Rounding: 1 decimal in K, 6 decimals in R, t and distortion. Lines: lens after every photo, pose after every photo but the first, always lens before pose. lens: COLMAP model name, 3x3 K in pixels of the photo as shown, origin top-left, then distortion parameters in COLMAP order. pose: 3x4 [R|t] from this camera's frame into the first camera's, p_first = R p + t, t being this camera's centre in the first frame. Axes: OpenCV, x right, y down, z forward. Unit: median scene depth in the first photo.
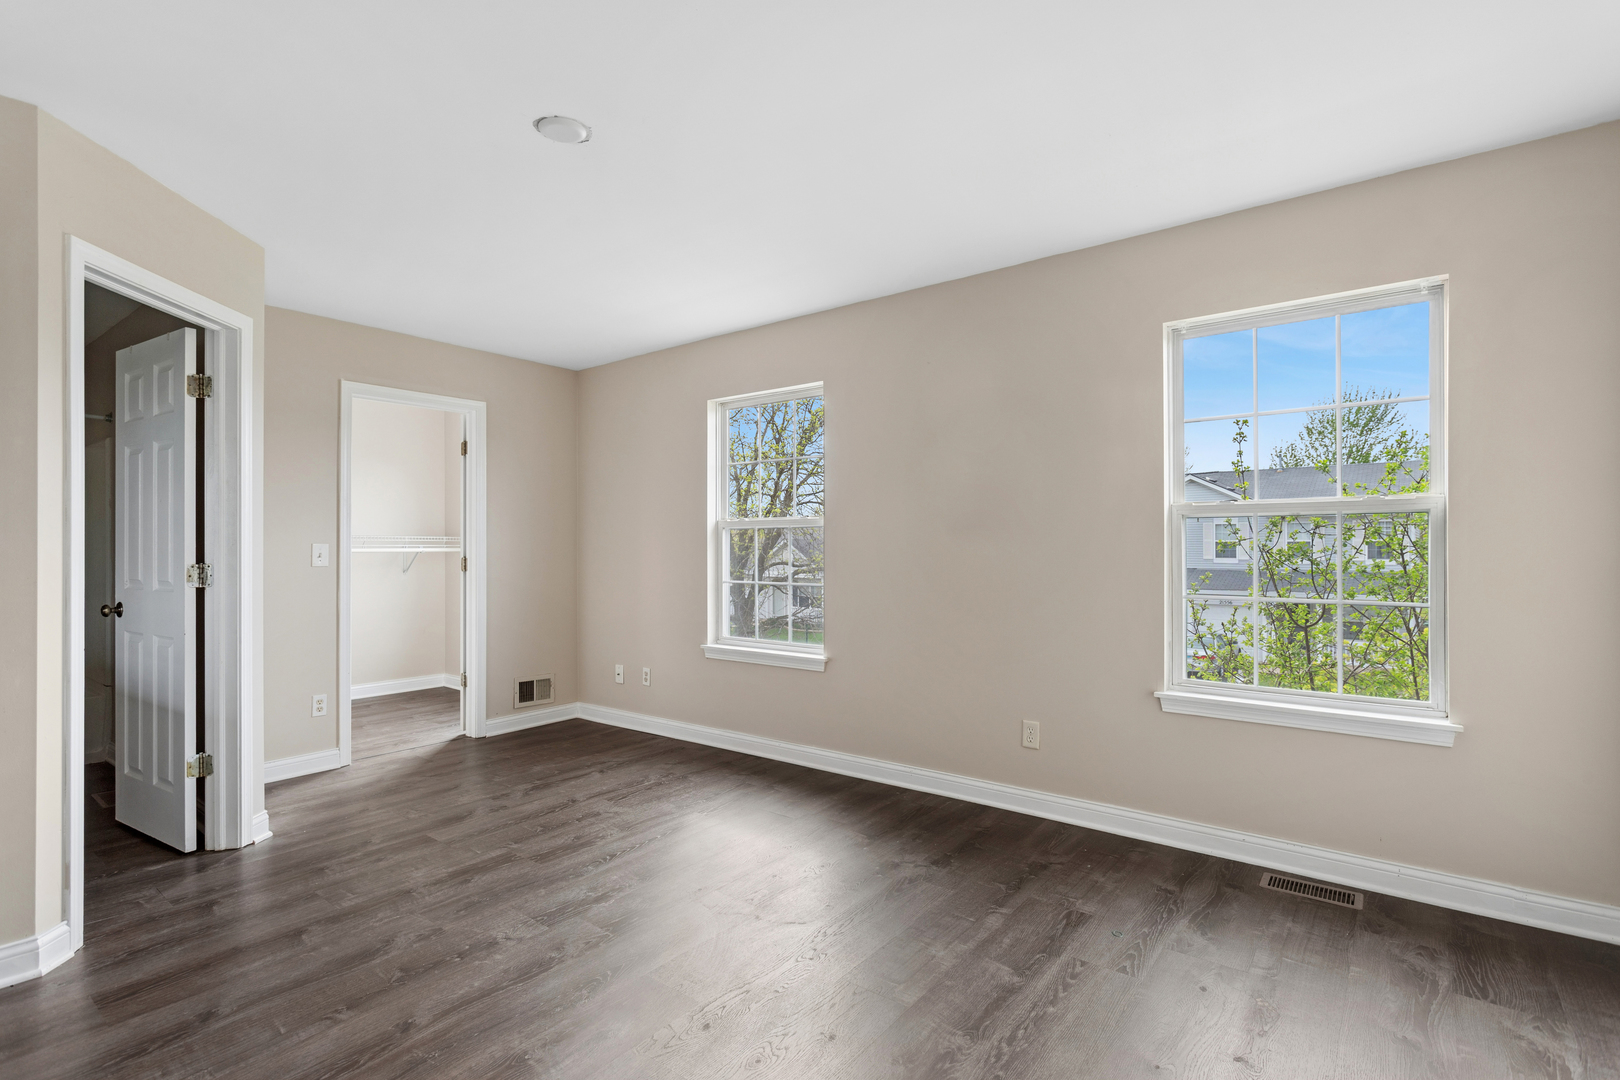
lens RADIAL K [[768.5, 0, 810.3], [0, 768.5, 542.8], [0, 0, 1]] dist [0.003708, -0.000084]
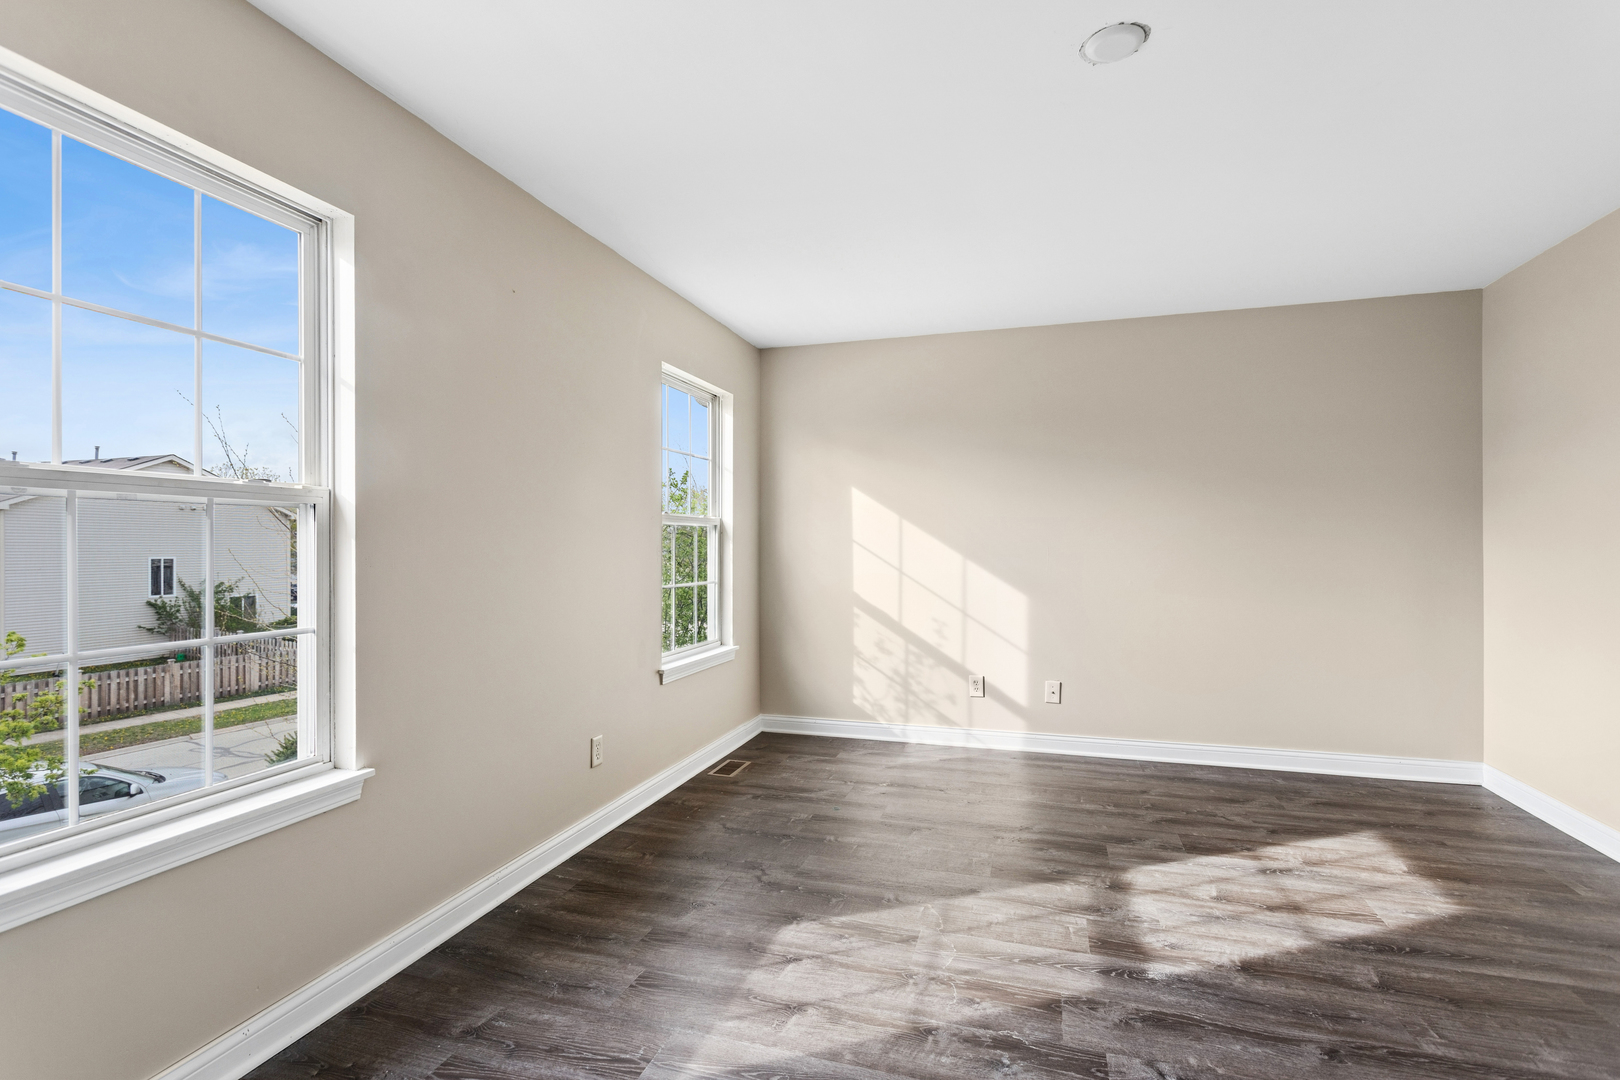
lens RADIAL K [[768.5, 0, 809.4], [0, 768.5, 544.5], [0, 0, 1]] dist [0.003708, -0.000084]
pose [[-0.354676, 0.004410, 0.934979, -0.801854], [-0.001490, 0.999985, -0.005282, 0.008595], [-0.934988, -0.003267, -0.354664, 1.311944]]
